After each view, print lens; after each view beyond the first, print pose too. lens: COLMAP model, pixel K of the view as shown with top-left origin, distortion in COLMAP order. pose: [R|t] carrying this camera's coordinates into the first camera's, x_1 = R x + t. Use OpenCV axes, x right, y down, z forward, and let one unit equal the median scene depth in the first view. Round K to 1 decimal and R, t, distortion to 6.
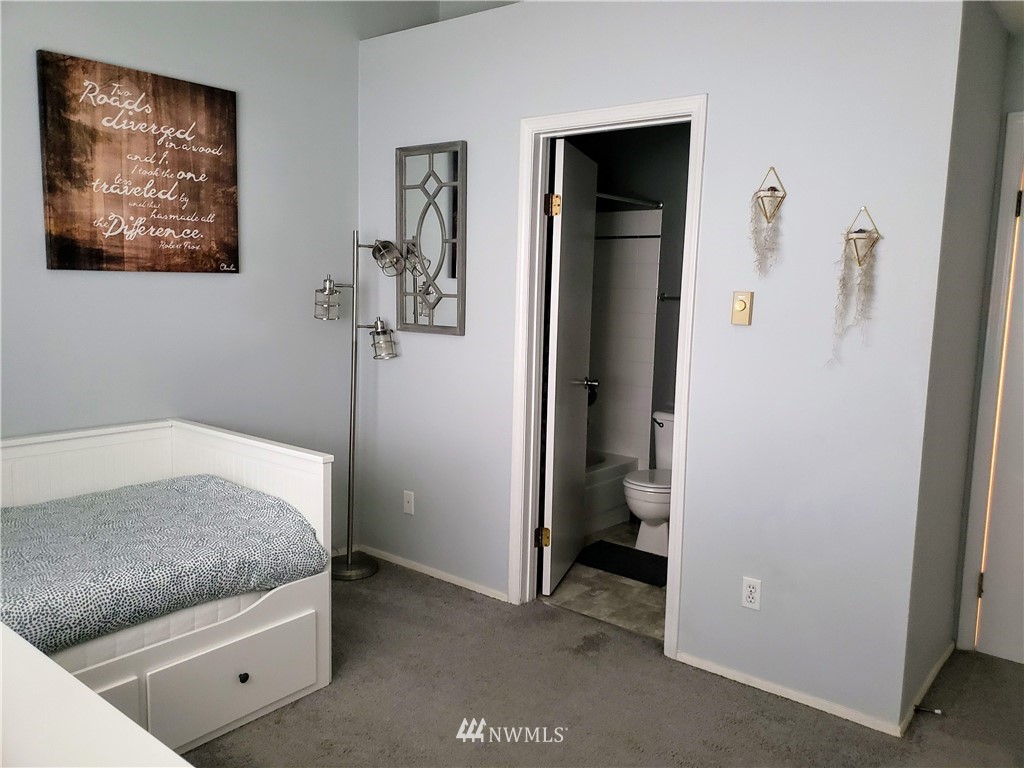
lens RADIAL K [[816.1, 0, 512.0], [0, 816.1, 384.0], [0, 0, 1]] dist [0.049473, -0.008722]
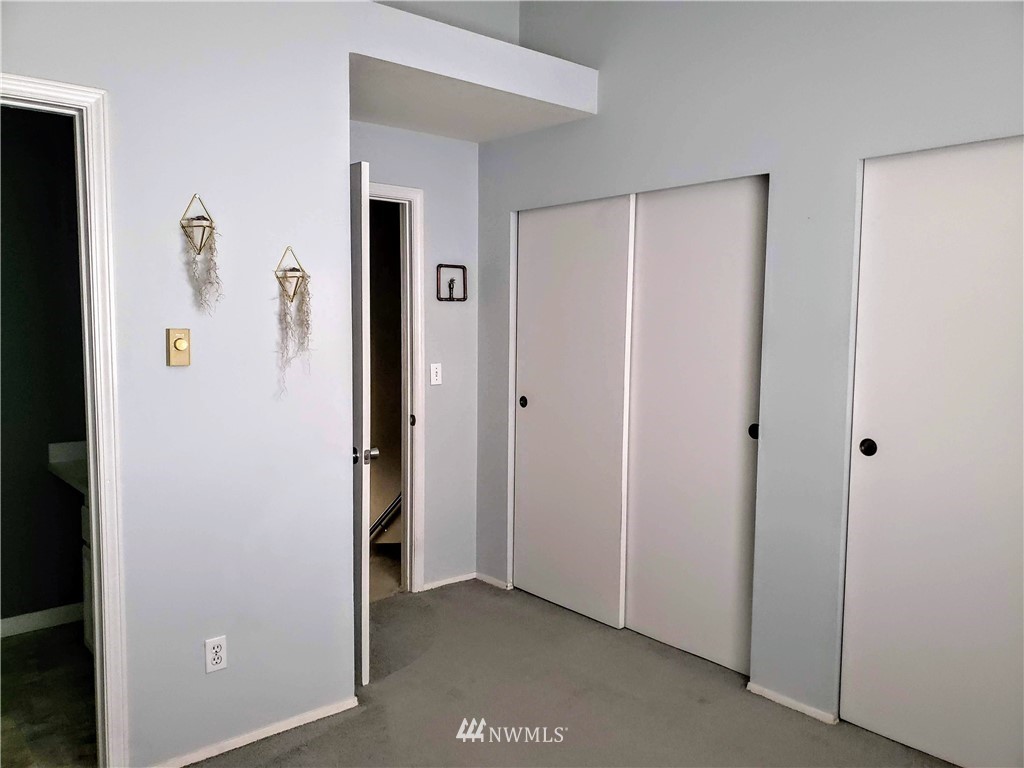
lens RADIAL K [[816.1, 0, 512.0], [0, 816.1, 384.0], [0, 0, 1]] dist [0.049473, -0.008722]
pose [[0.176756, -0.104222, 0.978721, -0.574128], [0.122774, 0.988946, 0.083138, -0.088529], [-0.976567, 0.105466, 0.187598, 0.515985]]
